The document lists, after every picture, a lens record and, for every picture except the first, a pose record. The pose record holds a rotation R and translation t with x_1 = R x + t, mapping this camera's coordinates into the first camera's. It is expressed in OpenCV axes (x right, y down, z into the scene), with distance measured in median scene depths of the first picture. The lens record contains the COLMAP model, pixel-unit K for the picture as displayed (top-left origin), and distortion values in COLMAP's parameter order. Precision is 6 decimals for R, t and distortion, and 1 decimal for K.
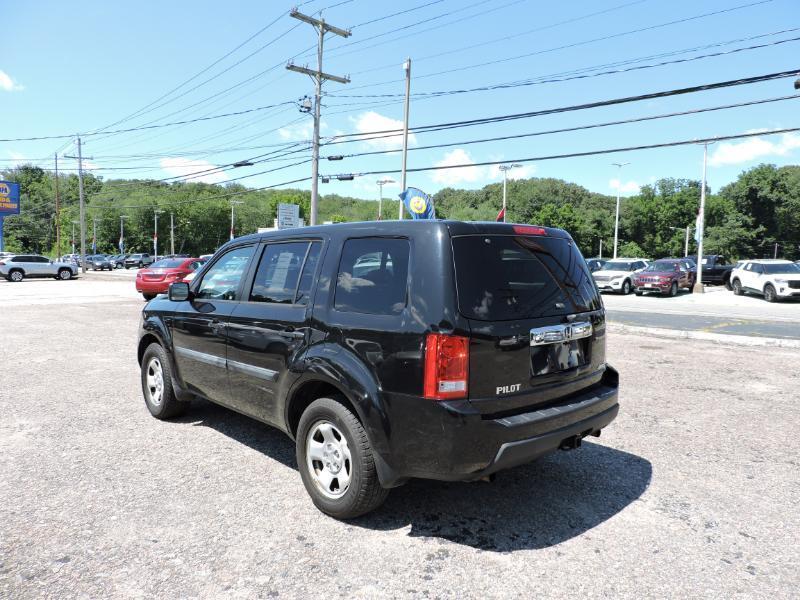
lens RADIAL K [[559.9, 0, 400.0], [0, 559.9, 303.7], [0, 0, 1]] dist [-0.010816, -0.004494]
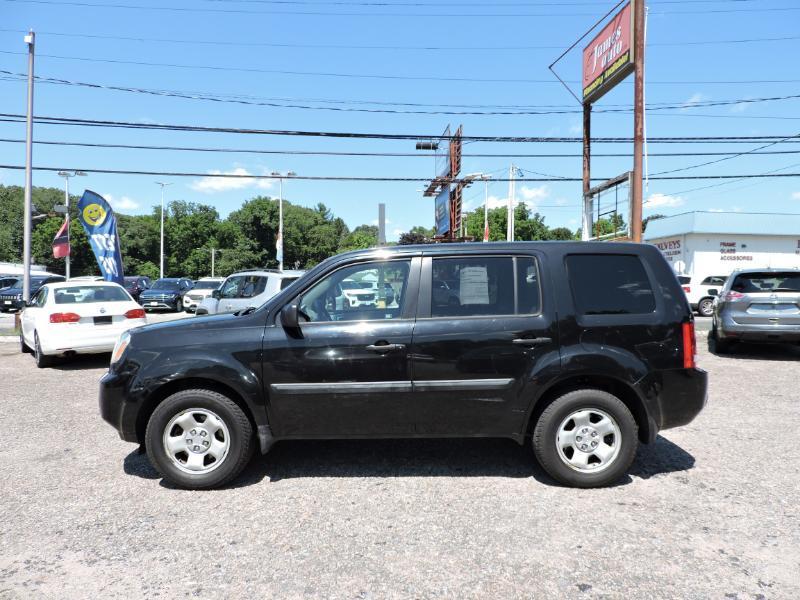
lens RADIAL K [[564.7, 0, 404.2], [0, 564.7, 300.9], [0, 0, 1]] dist [-0.017884, -0.003811]
pose [[0.674701, -0.032652, 0.737369, -0.169116], [0.062897, 0.997931, -0.013362, -0.003745], [-0.735407, 0.055394, 0.675358, 0.060919]]
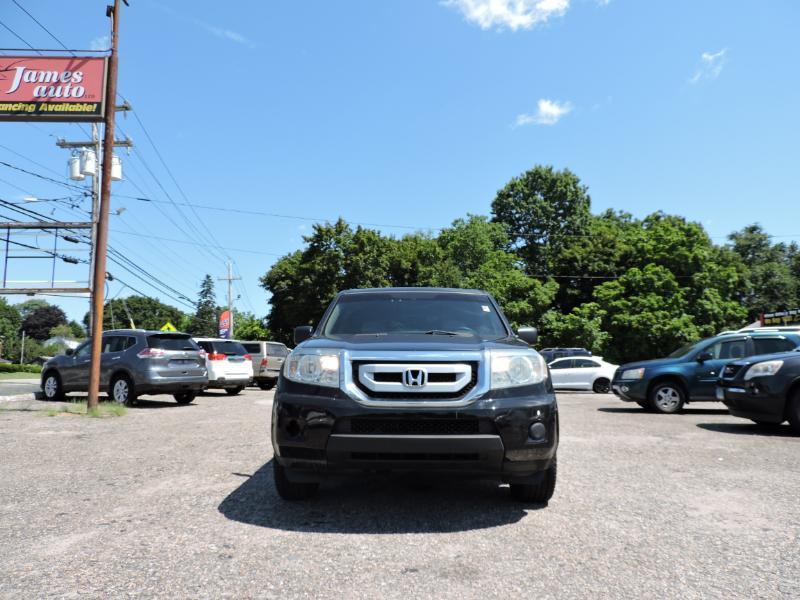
lens RADIAL K [[564.7, 0, 404.2], [0, 564.7, 300.9], [0, 0, 1]] dist [-0.017884, -0.003811]
pose [[-0.724374, 0.066484, 0.686194, -0.178756], [0.040710, 0.997727, -0.053693, -0.008856], [-0.688205, -0.010959, -0.725434, 0.363254]]
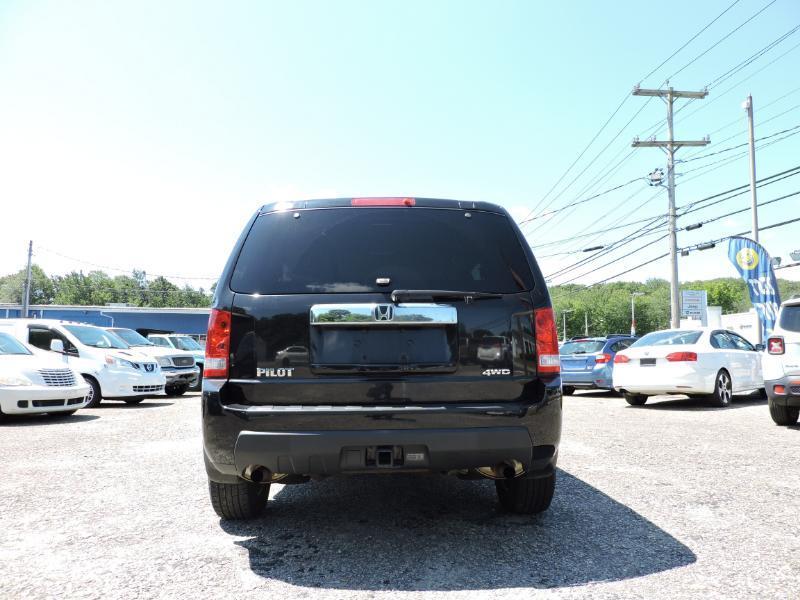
lens RADIAL K [[559.9, 0, 400.0], [0, 559.9, 303.7], [0, 0, 1]] dist [-0.010816, -0.004494]
pose [[0.754231, -0.081539, -0.651526, 0.104641], [-0.033800, 0.986123, -0.162542, 0.020943], [0.655738, 0.144616, 0.741008, 0.054977]]
